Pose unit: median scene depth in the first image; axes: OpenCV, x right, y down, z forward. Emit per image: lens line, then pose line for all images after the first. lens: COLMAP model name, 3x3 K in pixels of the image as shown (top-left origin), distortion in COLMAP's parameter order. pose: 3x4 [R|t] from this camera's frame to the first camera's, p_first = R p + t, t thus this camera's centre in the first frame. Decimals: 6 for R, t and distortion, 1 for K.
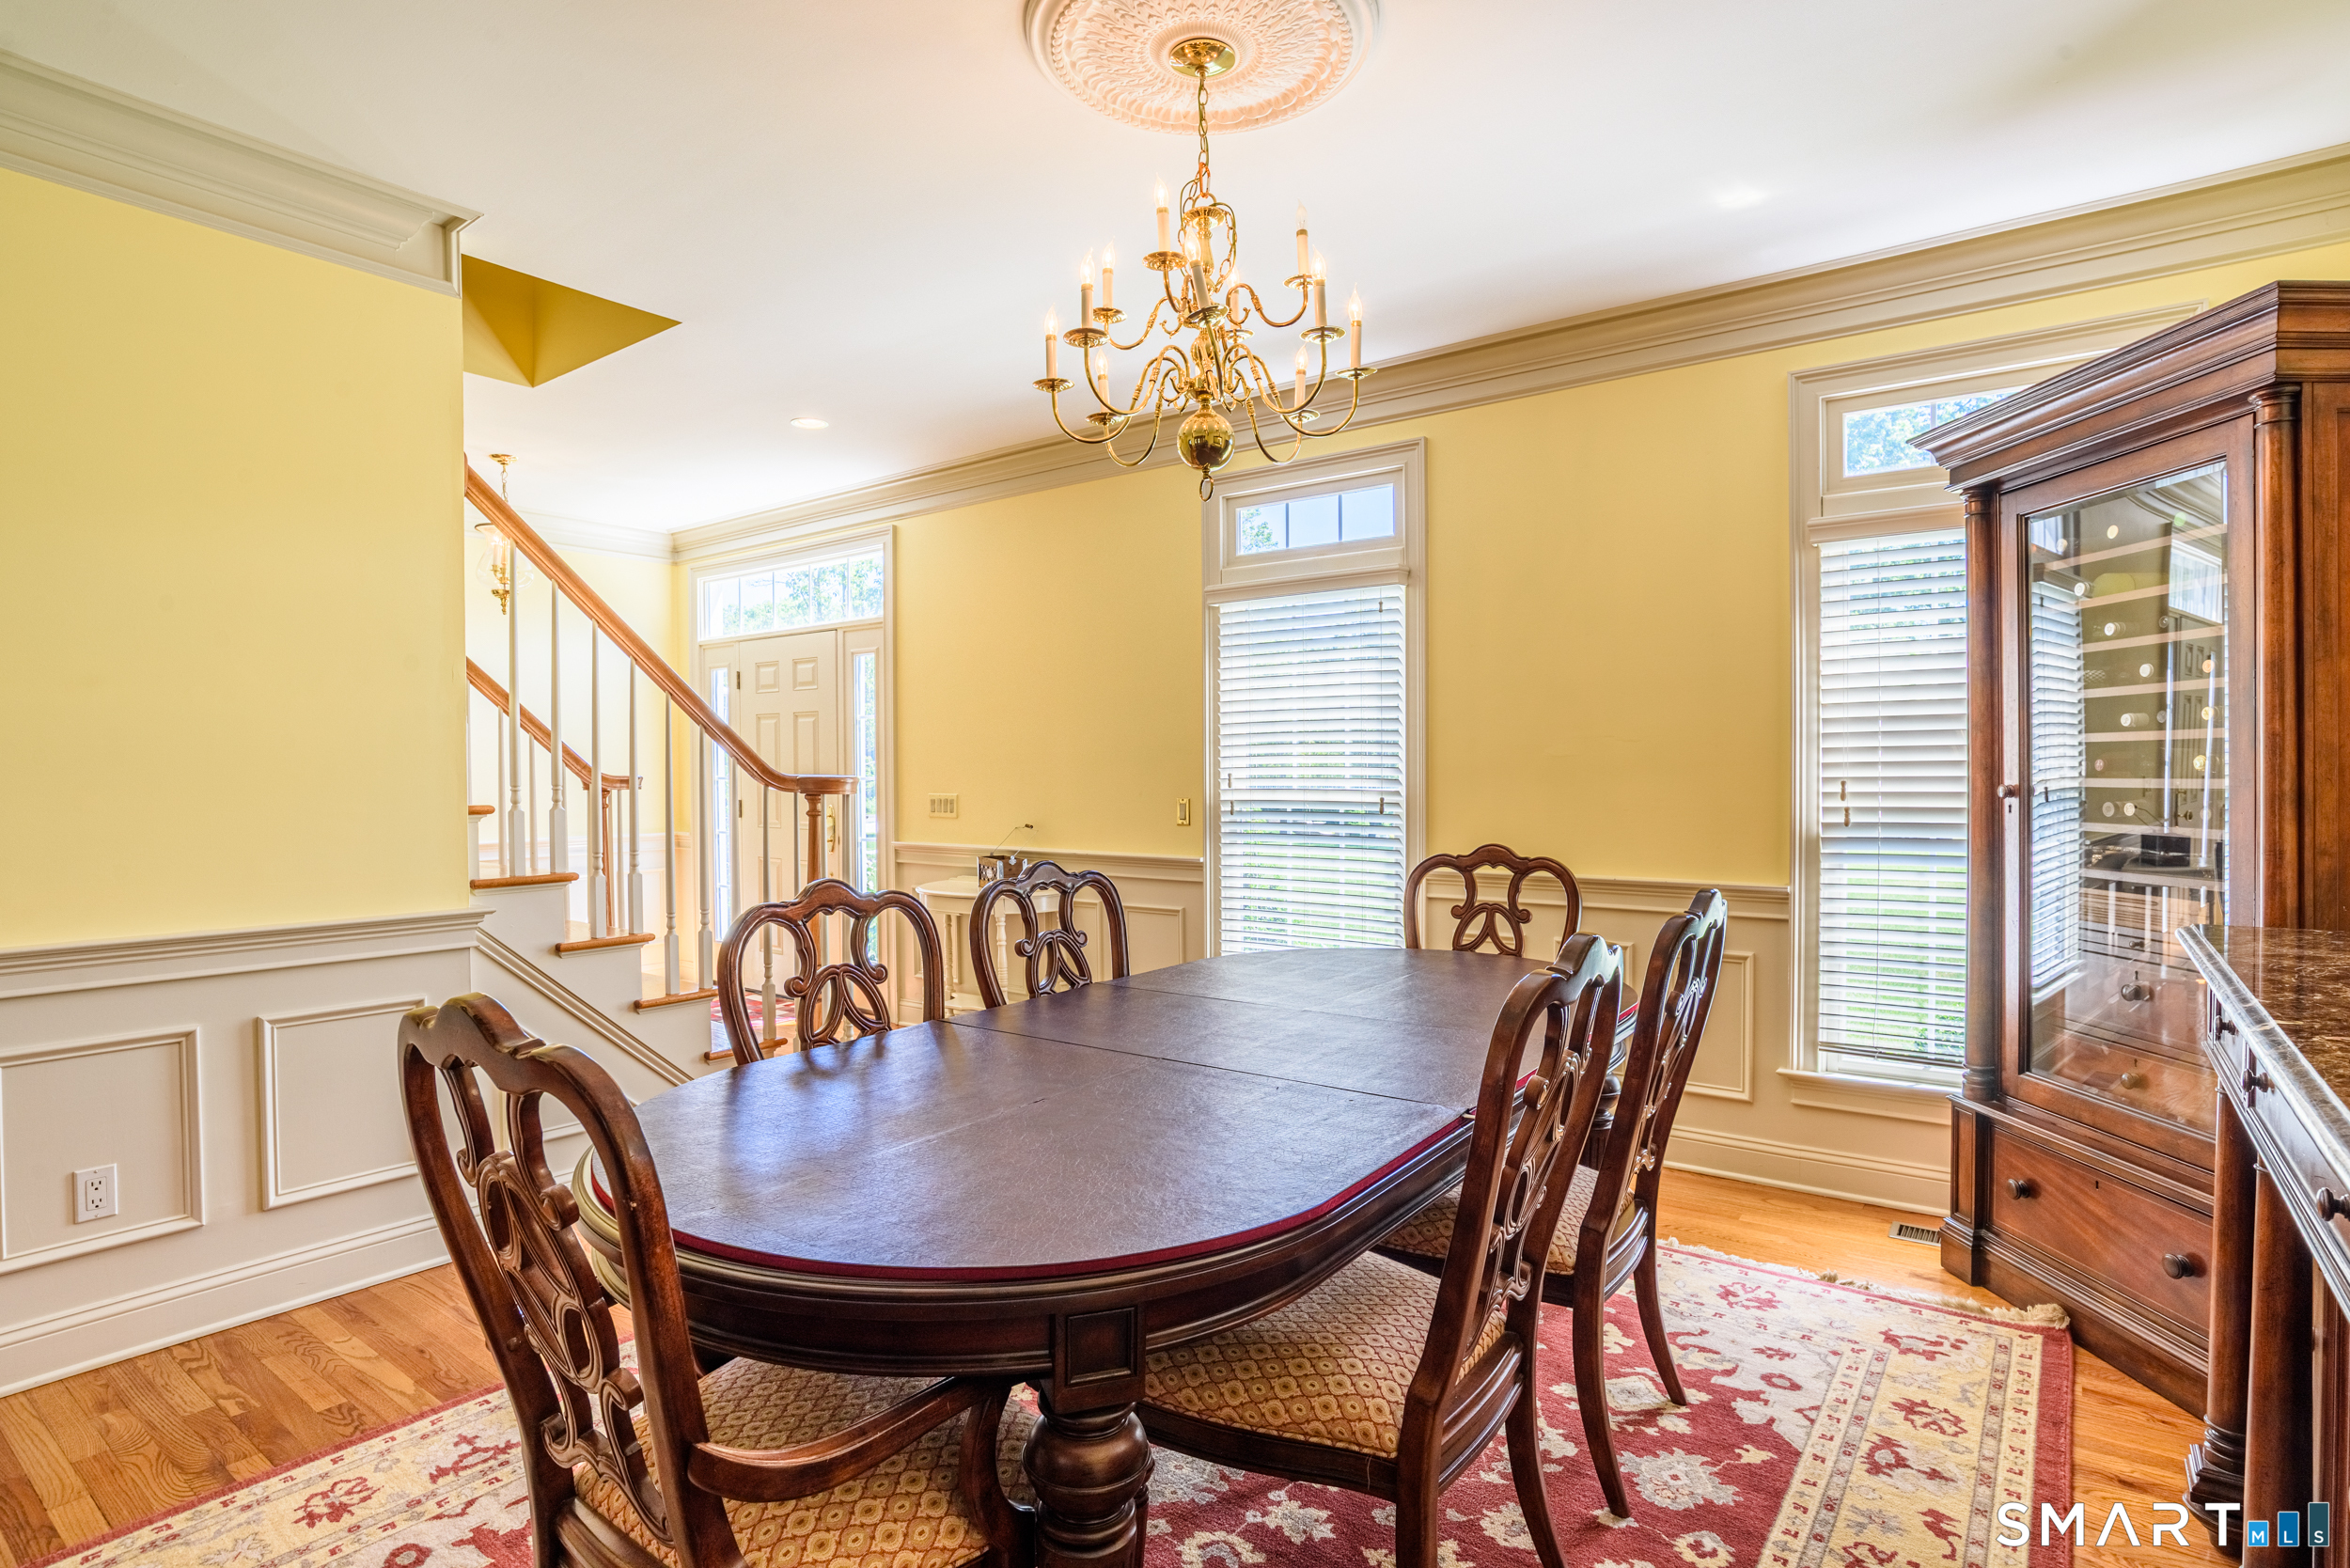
lens RADIAL K [[1202.1, 0, 1175.0], [0, 1202.1, 784.0], [0, 0, 1]] dist [-0.000430, 0.001718]
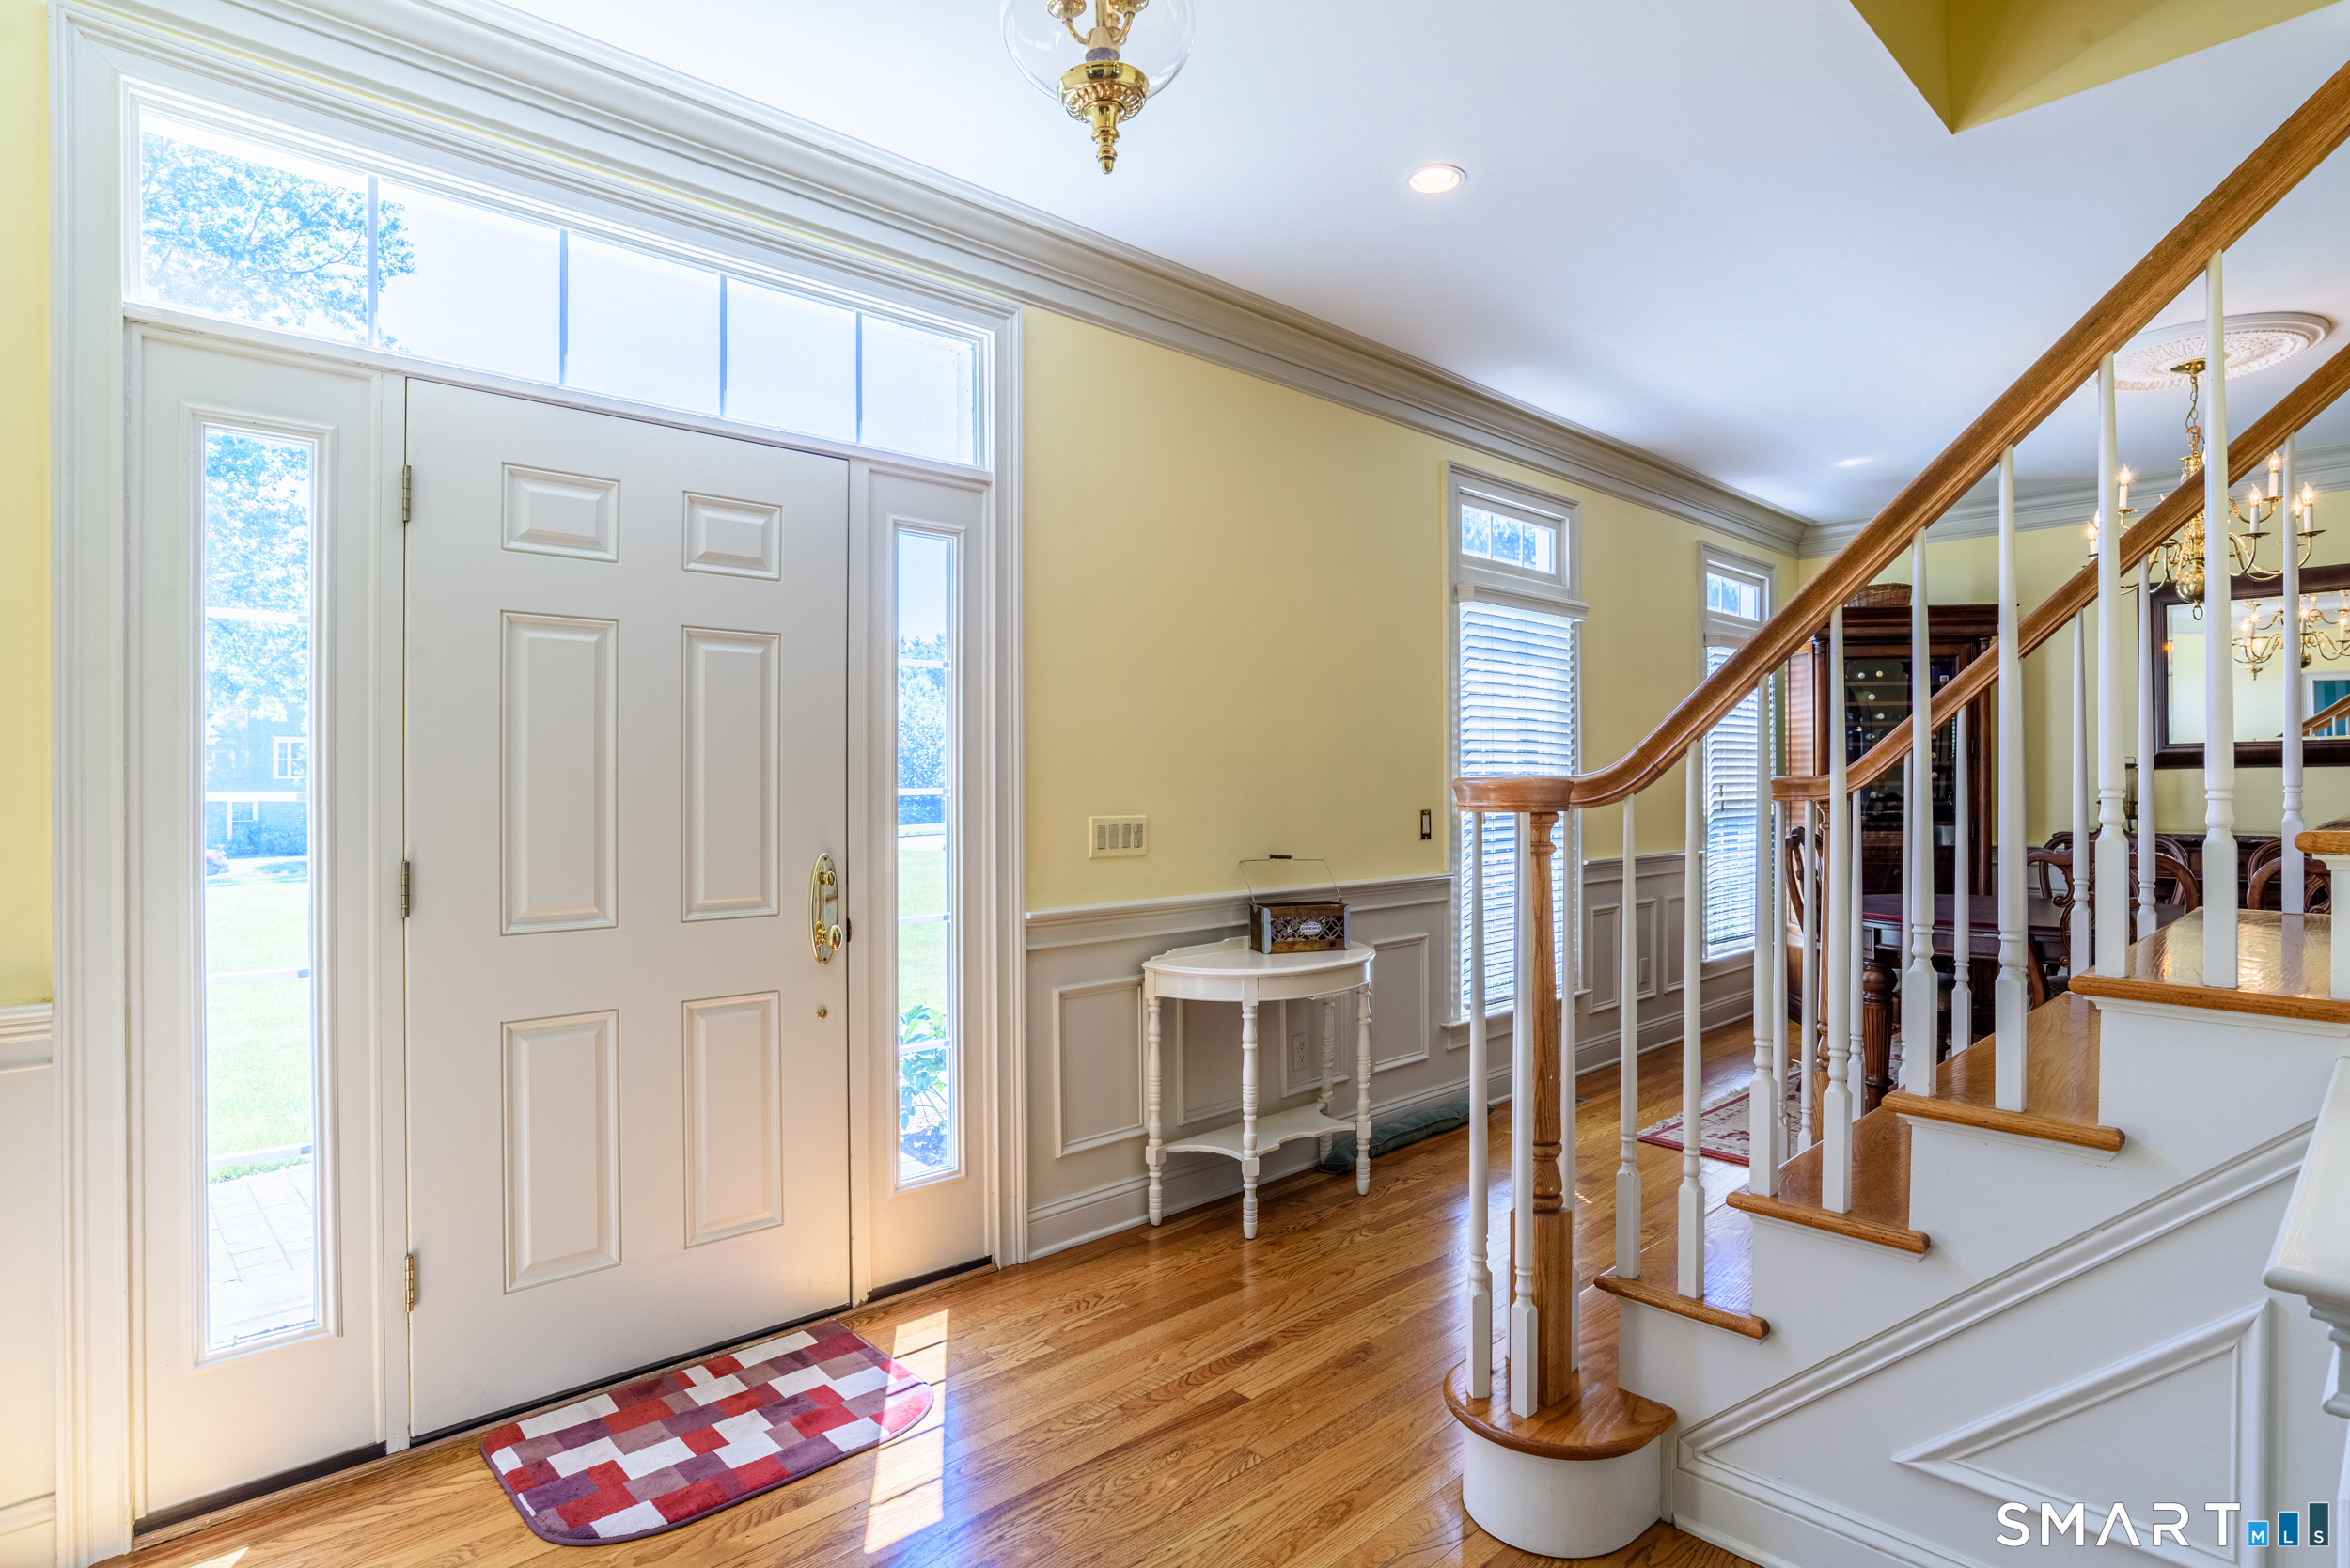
lens RADIAL K [[1202.1, 0, 1175.0], [0, 1202.1, 784.0], [0, 0, 1]] dist [-0.000430, 0.001718]
pose [[0.175422, -0.004595, 0.984483, -0.896849], [0.008165, 0.999962, 0.003213, -0.011090], [-0.984459, 0.007474, 0.175453, 1.023626]]
